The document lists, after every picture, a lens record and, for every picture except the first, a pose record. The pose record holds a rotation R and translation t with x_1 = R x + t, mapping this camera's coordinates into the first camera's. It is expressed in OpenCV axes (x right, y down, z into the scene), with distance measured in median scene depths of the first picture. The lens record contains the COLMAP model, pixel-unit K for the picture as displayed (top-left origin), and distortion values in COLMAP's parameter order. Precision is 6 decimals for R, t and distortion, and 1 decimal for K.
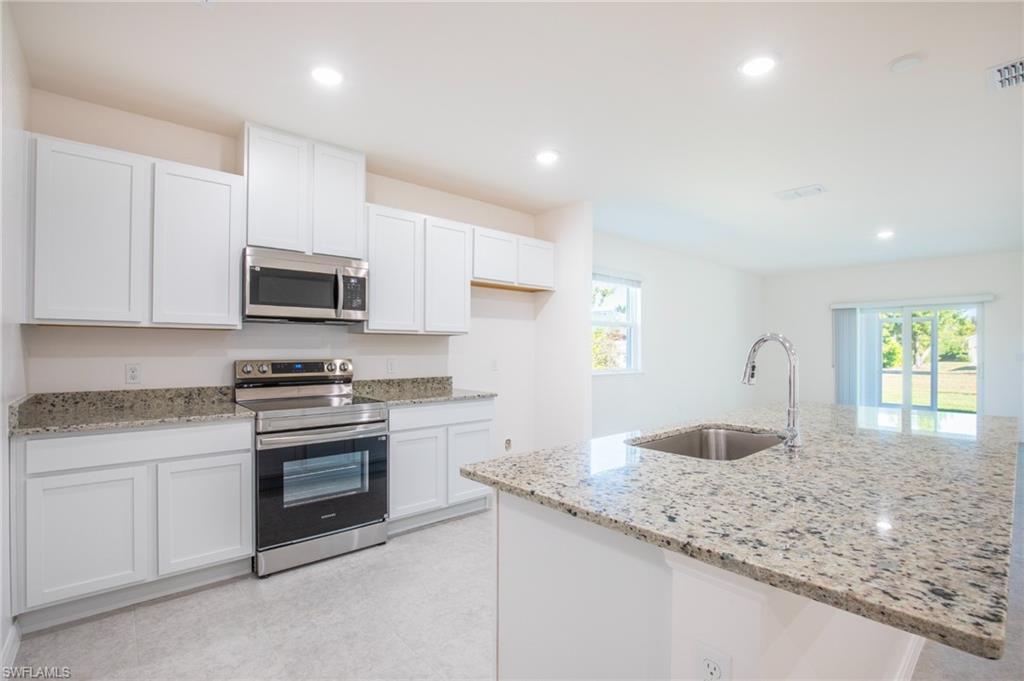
lens RADIAL K [[466.1, 0, 512.0], [0, 466.1, 340.5], [0, 0, 1]] dist [-0.028501, 0.000092]
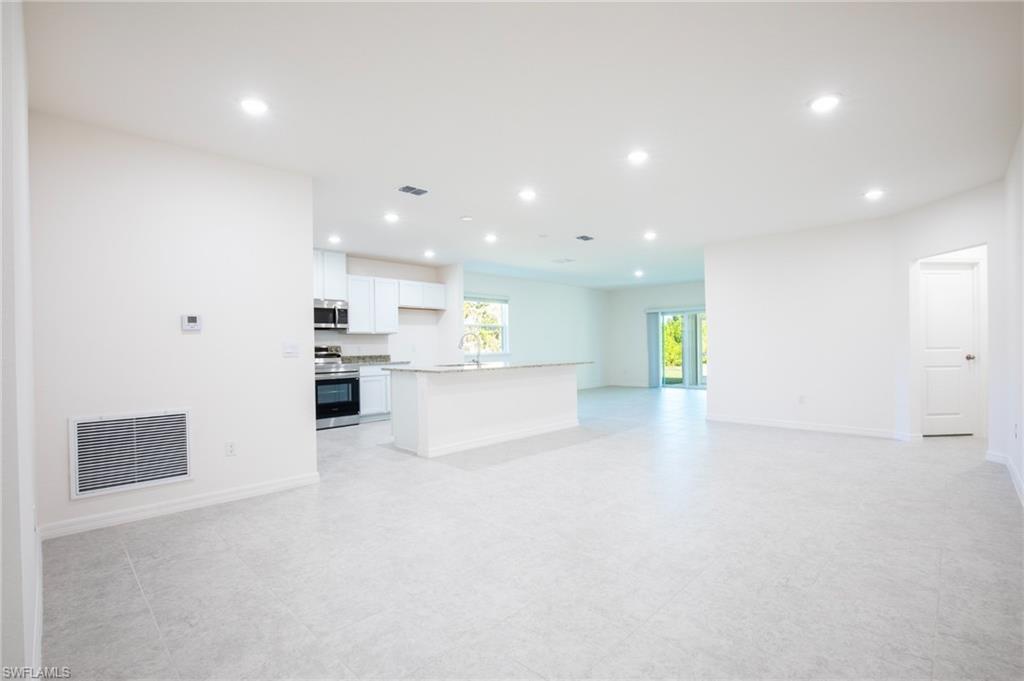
lens RADIAL K [[466.1, 0, 512.0], [0, 466.1, 340.5], [0, 0, 1]] dist [-0.028501, 0.000092]
pose [[0.996518, -0.020389, 0.080849, 0.282505], [0.020229, 0.999791, 0.002799, 0.025586], [-0.080889, -0.001154, 0.996722, -1.249762]]
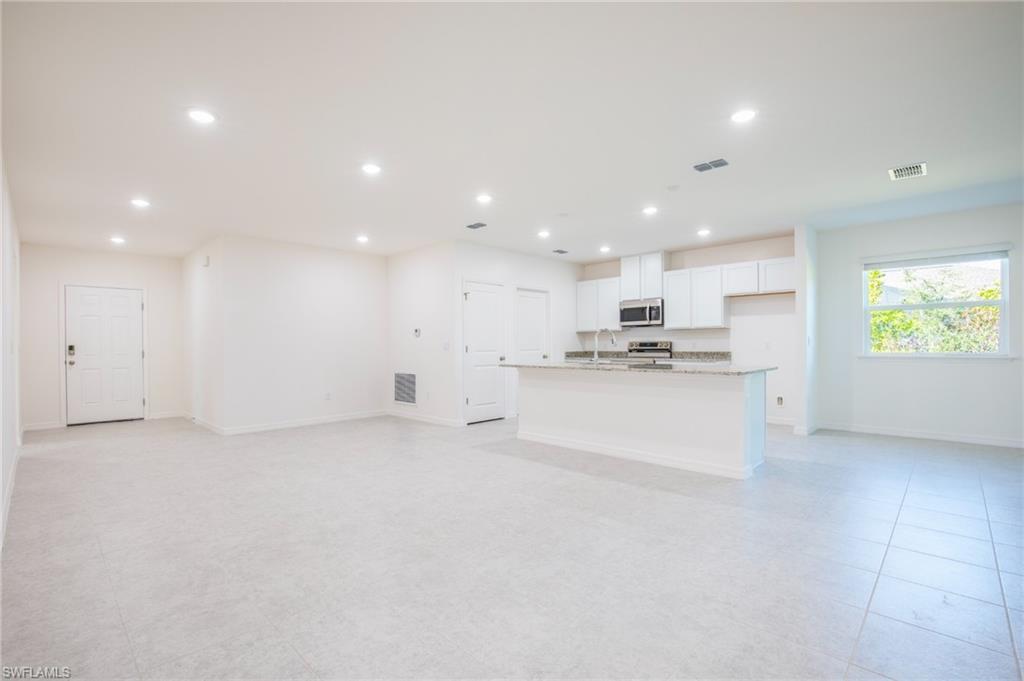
lens RADIAL K [[466.1, 0, 512.0], [0, 466.1, 340.5], [0, 0, 1]] dist [-0.028501, 0.000092]
pose [[0.086130, -0.016223, -0.996152, 1.860064], [0.021968, 0.999655, -0.014381, 0.052385], [0.996042, -0.020645, 0.086457, 0.058944]]
